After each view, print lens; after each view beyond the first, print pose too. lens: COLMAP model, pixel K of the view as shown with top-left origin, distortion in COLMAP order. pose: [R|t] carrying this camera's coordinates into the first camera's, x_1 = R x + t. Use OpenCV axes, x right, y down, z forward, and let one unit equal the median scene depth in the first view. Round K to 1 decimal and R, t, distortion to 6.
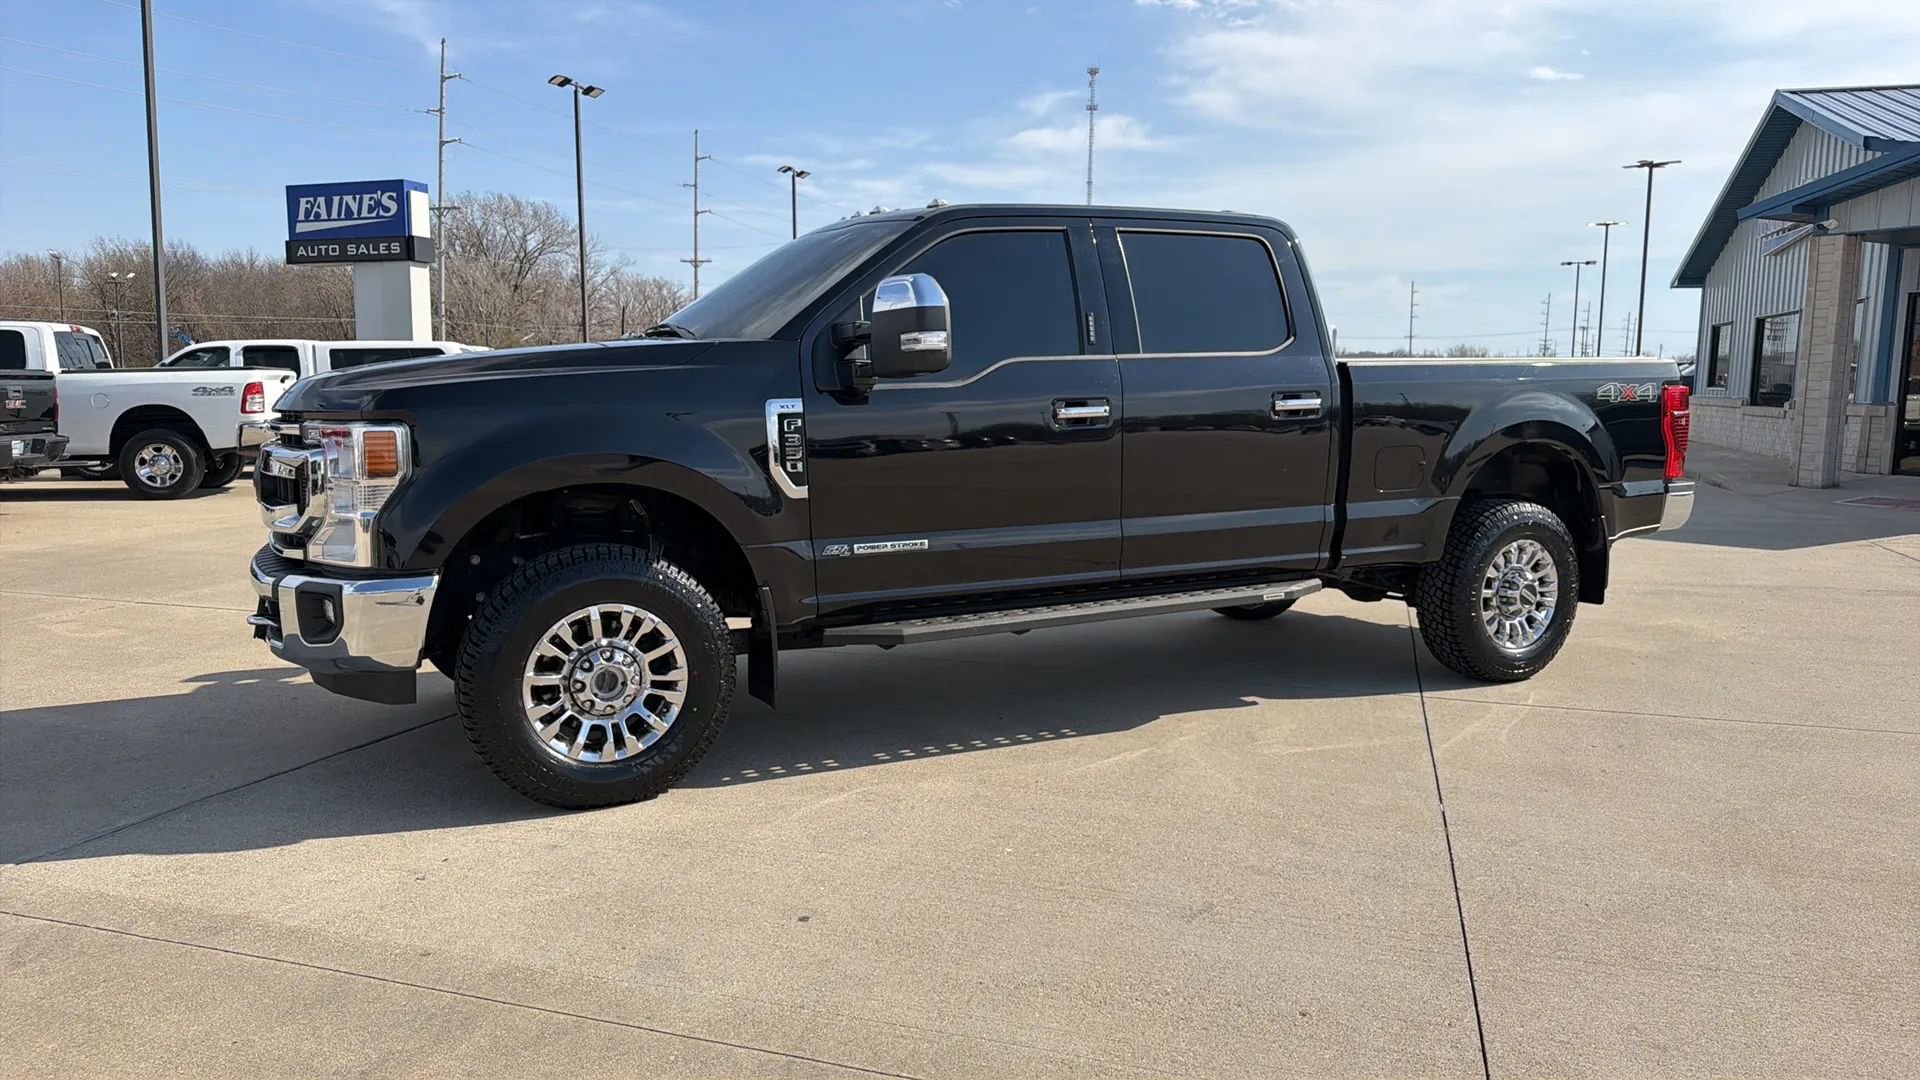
lens RADIAL K [[1276.5, 0, 939.4], [0, 1276.5, 534.1], [0, 0, 1]] dist [0.034823, -0.031820]
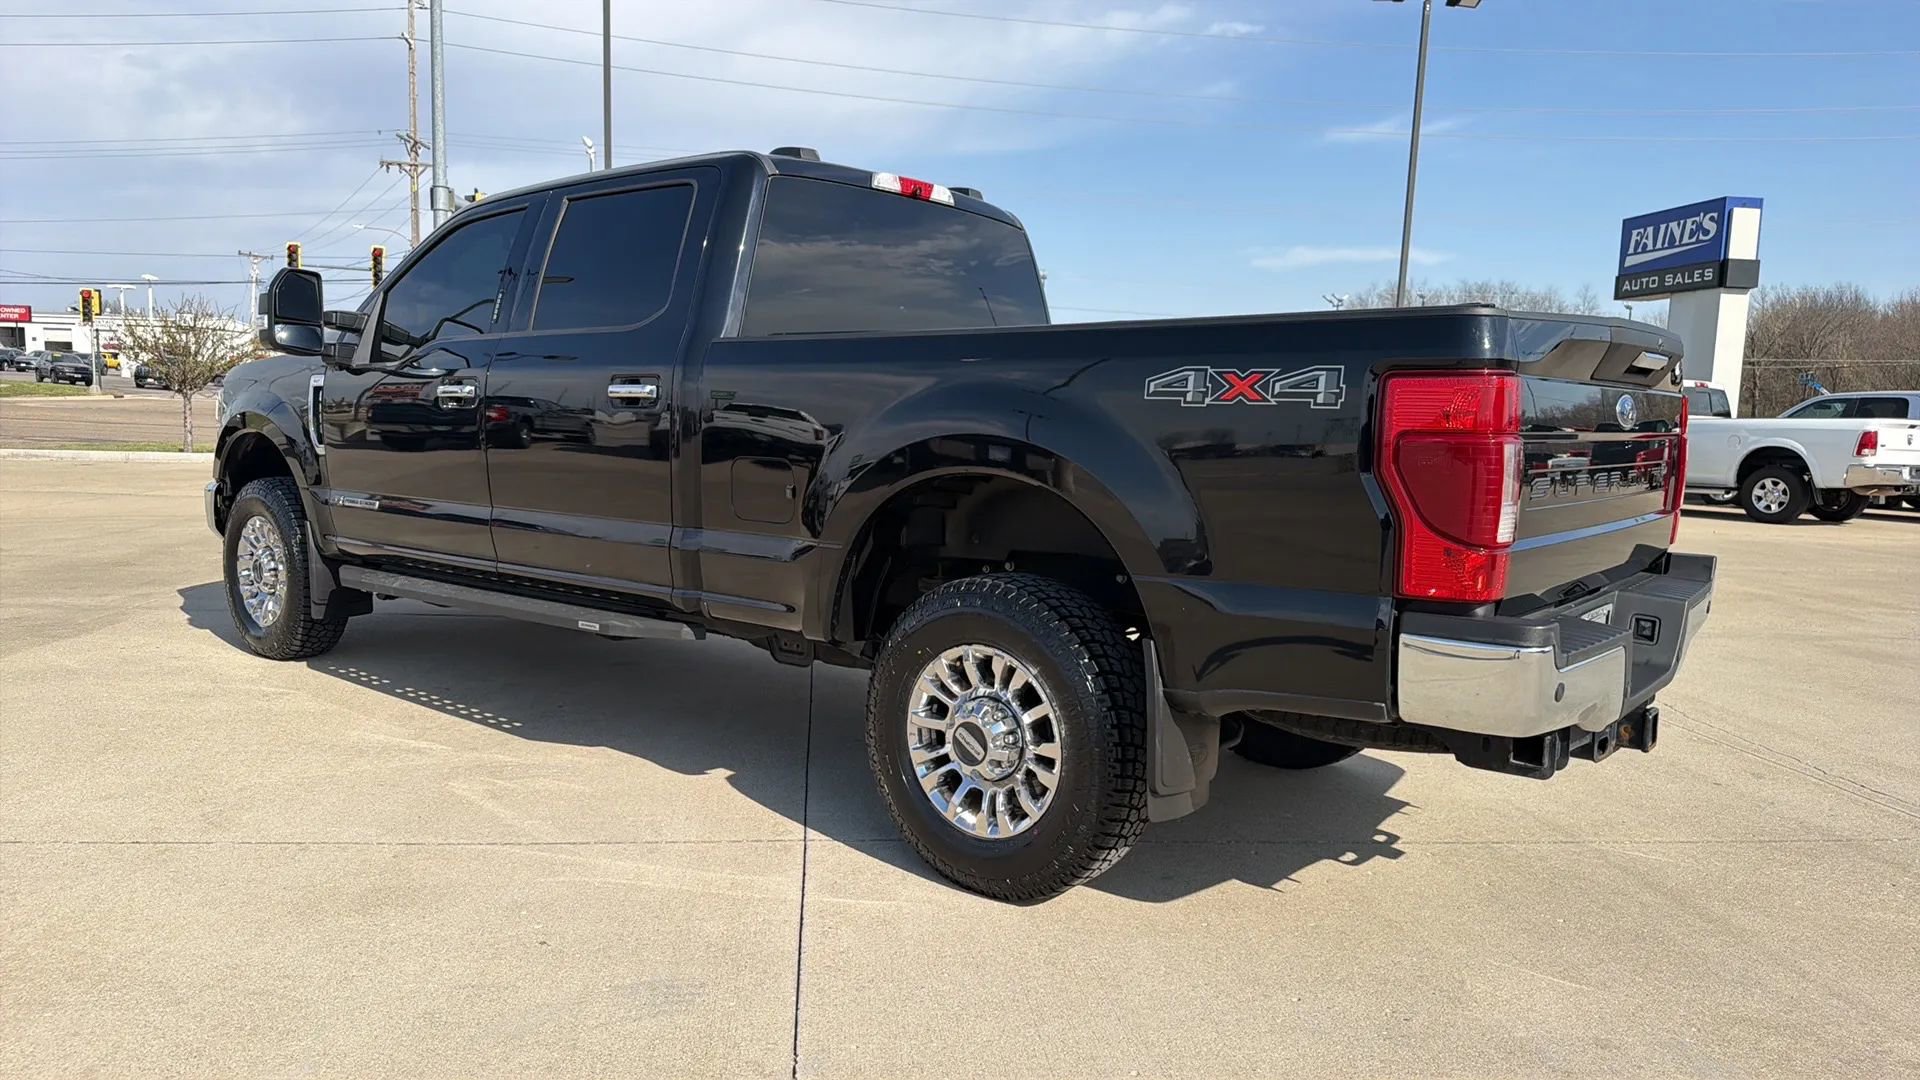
lens RADIAL K [[1283.3, 0, 941.3], [0, 1283.3, 548.6], [0, 0, 1]] dist [0.036816, -0.039445]
pose [[0.421510, 0.110582, -0.900056, 0.923046], [-0.134469, 0.989186, 0.058559, -0.065928], [0.896799, 0.096347, 0.431821, 0.713997]]
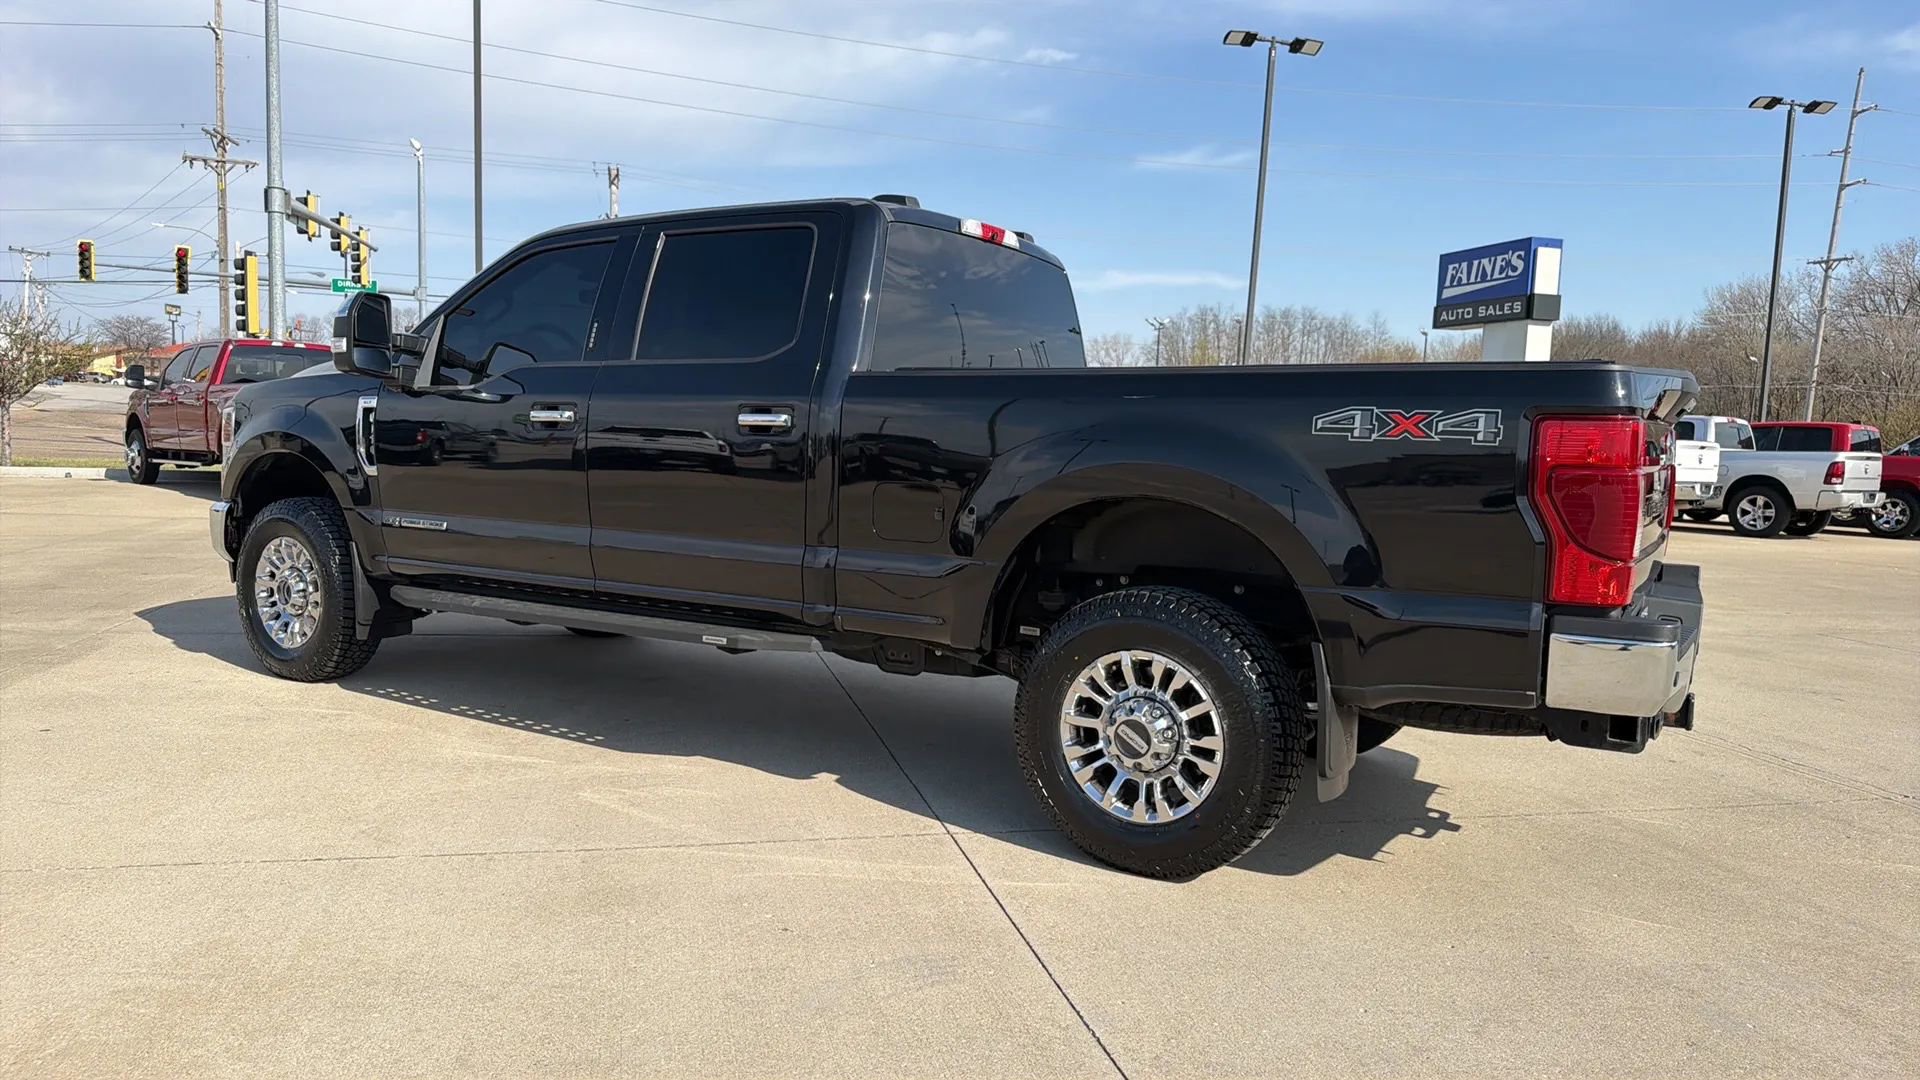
lens RADIAL K [[1278.6, 0, 949.6], [0, 1278.6, 546.2], [0, 0, 1]] dist [0.051061, -0.069980]
pose [[0.543270, 0.096294, -0.834018, 0.898817], [-0.133407, 0.990680, 0.027482, -0.049477], [0.828891, 0.096333, 0.551053, 0.551347]]
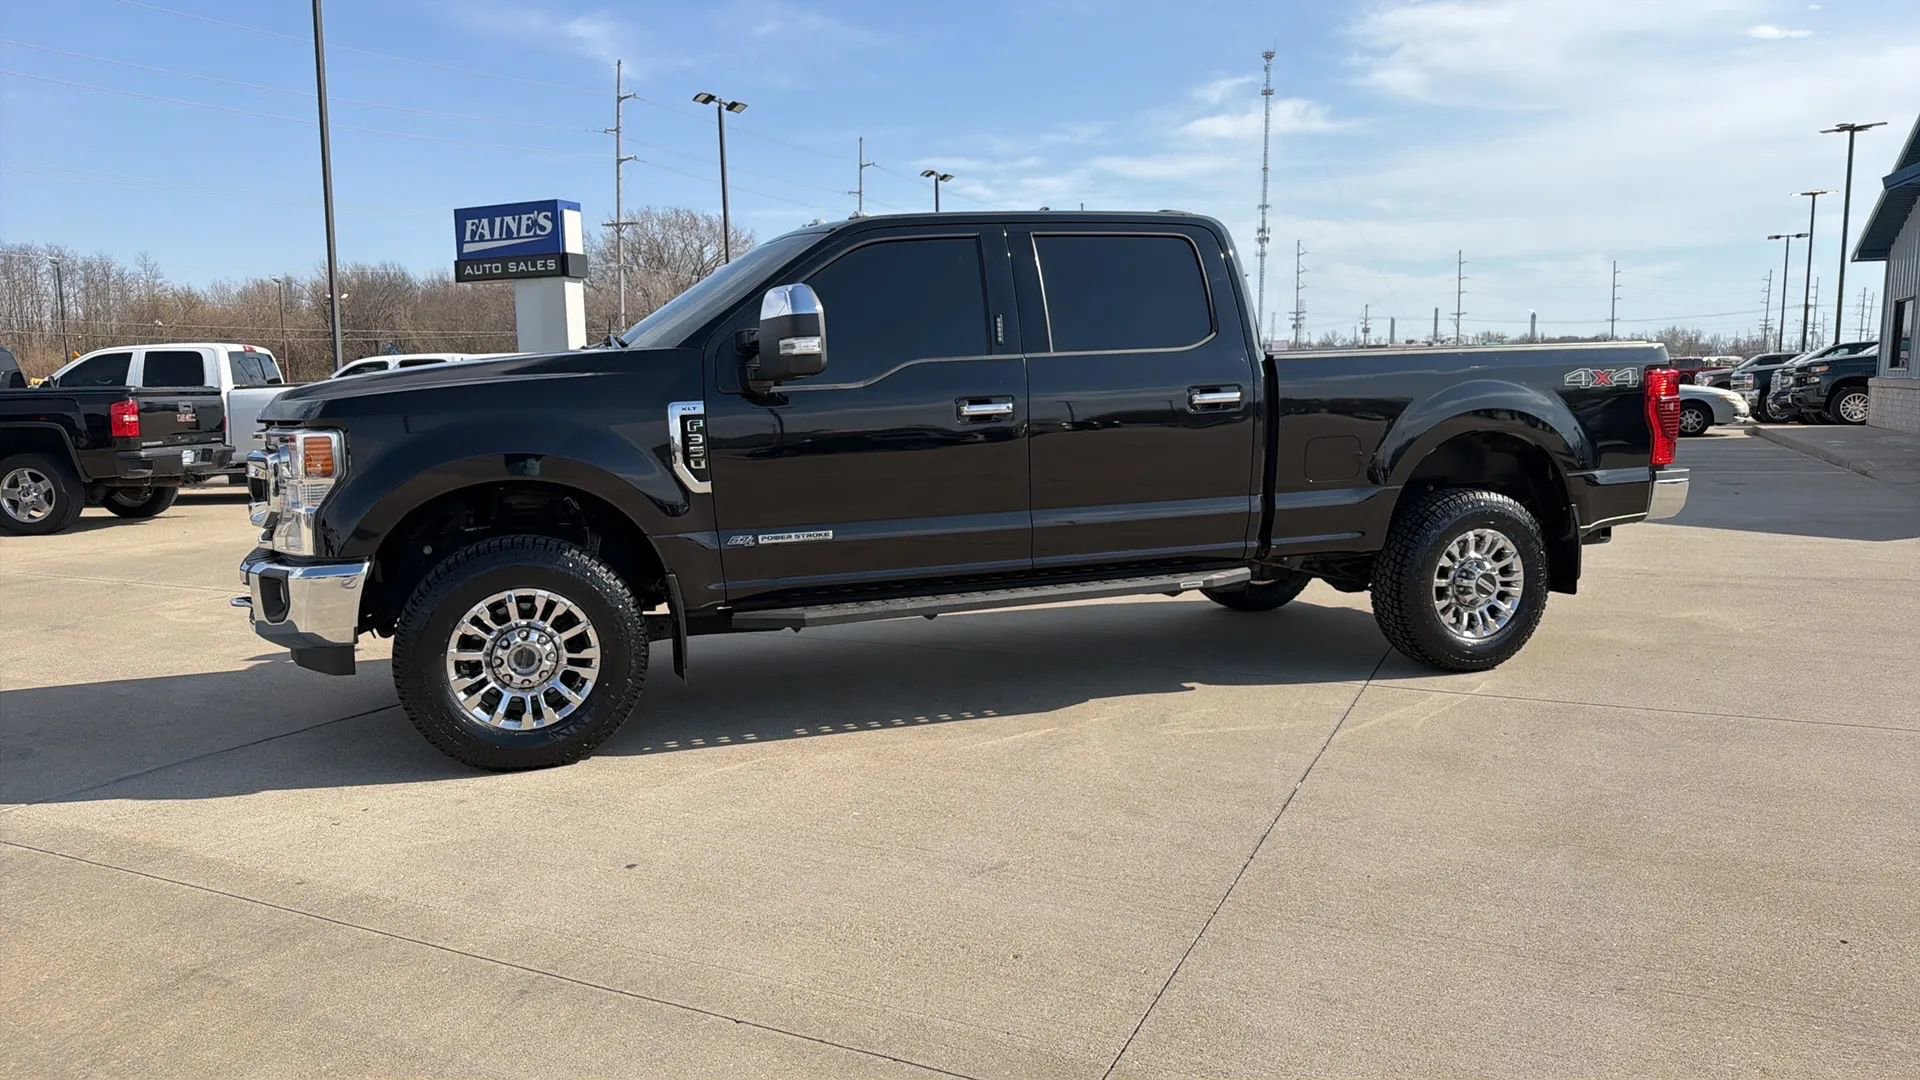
lens RADIAL K [[1276.5, 0, 939.4], [0, 1276.5, 534.1], [0, 0, 1]] dist [0.034823, -0.031820]
pose [[0.991248, -0.005099, -0.131912, 0.166497], [0.005261, 0.999986, 0.000878, 0.005291], [0.131906, -0.001565, 0.991261, -0.041265]]
